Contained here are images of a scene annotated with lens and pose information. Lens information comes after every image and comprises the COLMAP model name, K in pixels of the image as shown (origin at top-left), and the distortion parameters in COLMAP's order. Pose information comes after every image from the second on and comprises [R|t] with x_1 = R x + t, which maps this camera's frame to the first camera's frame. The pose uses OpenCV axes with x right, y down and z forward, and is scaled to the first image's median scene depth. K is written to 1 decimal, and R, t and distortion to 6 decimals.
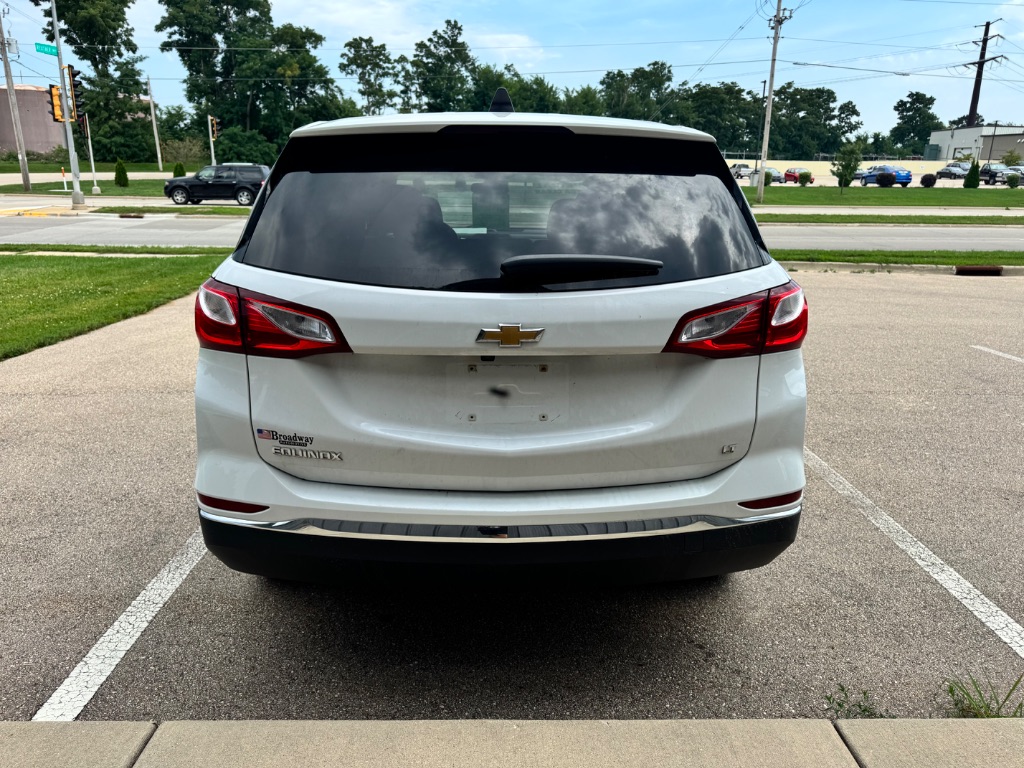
lens RADIAL K [[728.7, 0, 505.2], [0, 728.7, 383.2], [0, 0, 1]] dist [0.019427, -0.021274]
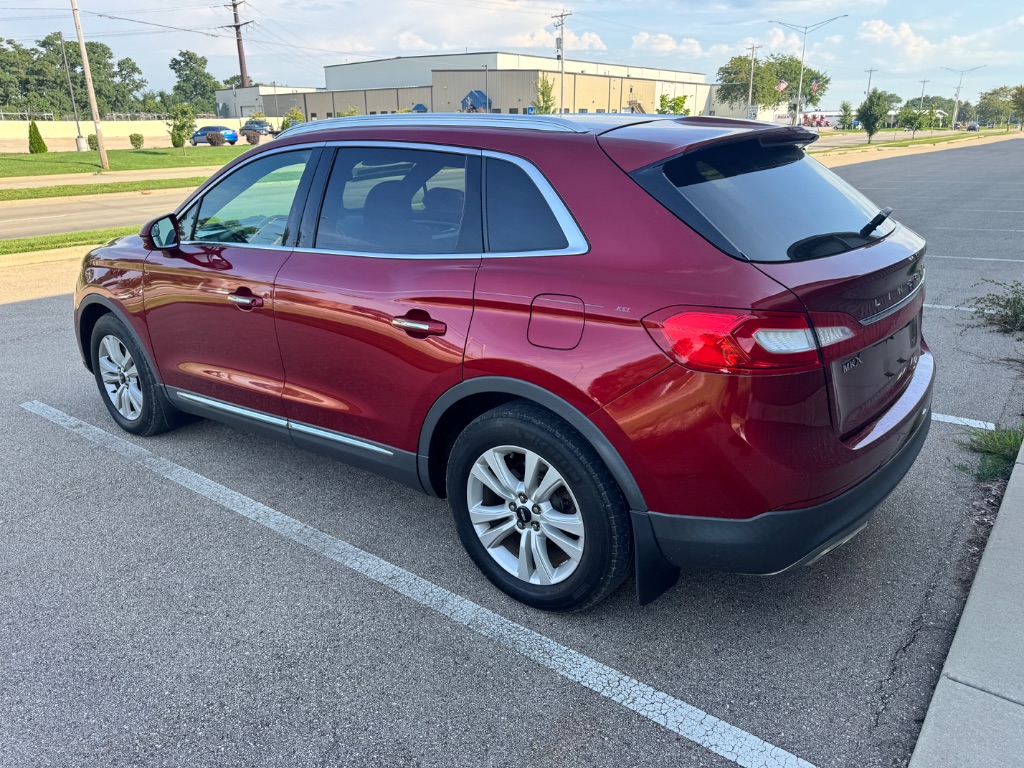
lens RADIAL K [[728.7, 0, 505.7], [0, 728.7, 385.0], [0, 0, 1]] dist [0.019427, -0.021274]
pose [[0.641246, -0.276719, 0.715702, -0.039540], [0.238404, 0.958399, 0.156953, -0.007372], [-0.729360, 0.069980, 0.680541, 0.017561]]
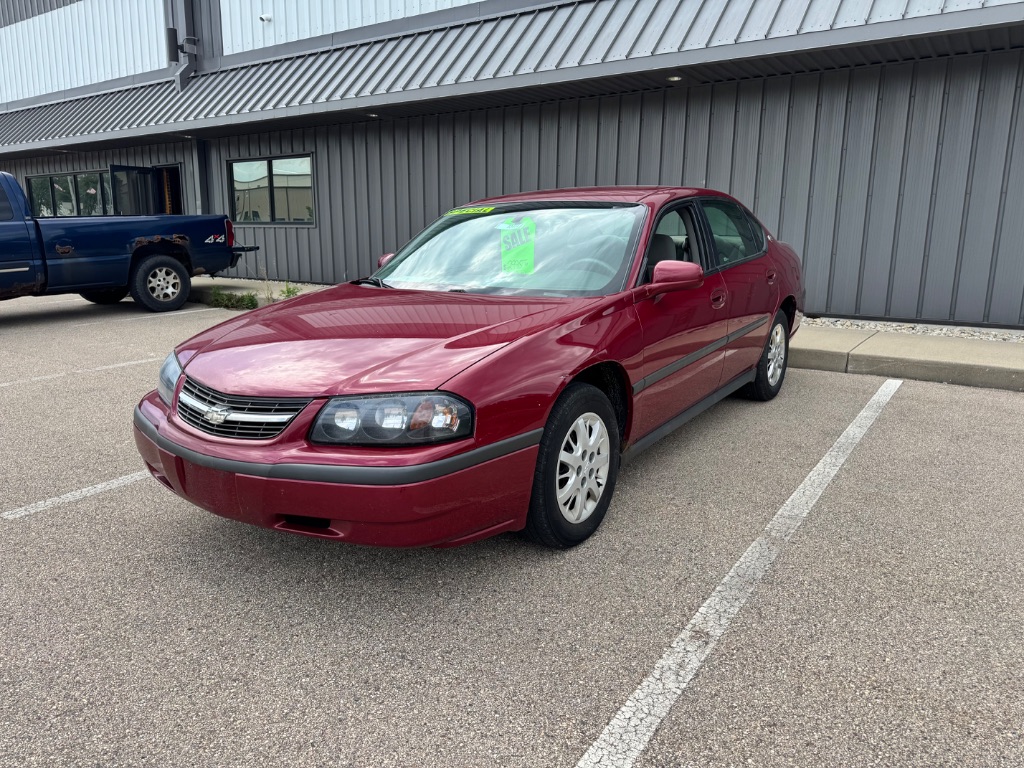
lens RADIAL K [[728.7, 0, 511.9], [0, 728.7, 381.9], [0, 0, 1]] dist [0.019427, -0.021274]
pose [[-0.815783, -0.136564, 0.562004, -0.028892], [0.142873, 0.894022, 0.424632, -0.028583], [-0.560433, 0.426703, -0.709816, 0.112271]]
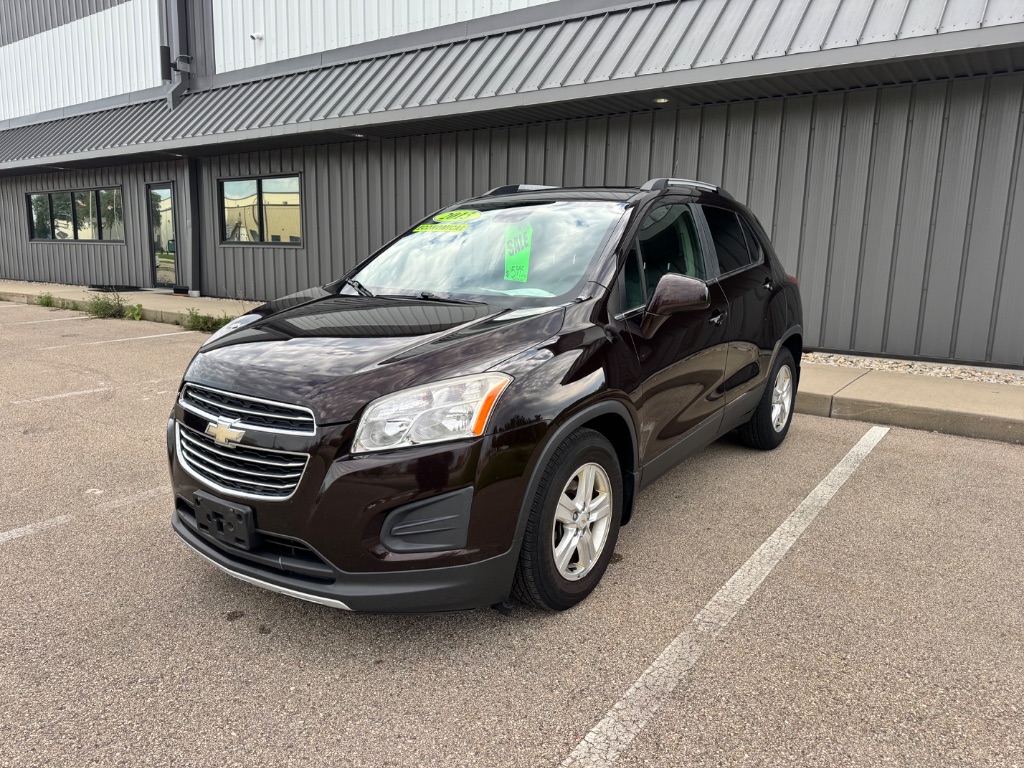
lens RADIAL K [[728.7, 0, 510.8], [0, 728.7, 388.6], [0, 0, 1]] dist [0.019427, -0.021274]
pose [[-0.800674, -0.140484, 0.582396, -0.030713], [0.138199, 0.902590, 0.407716, -0.027547], [-0.582942, 0.406934, -0.703266, 0.103566]]
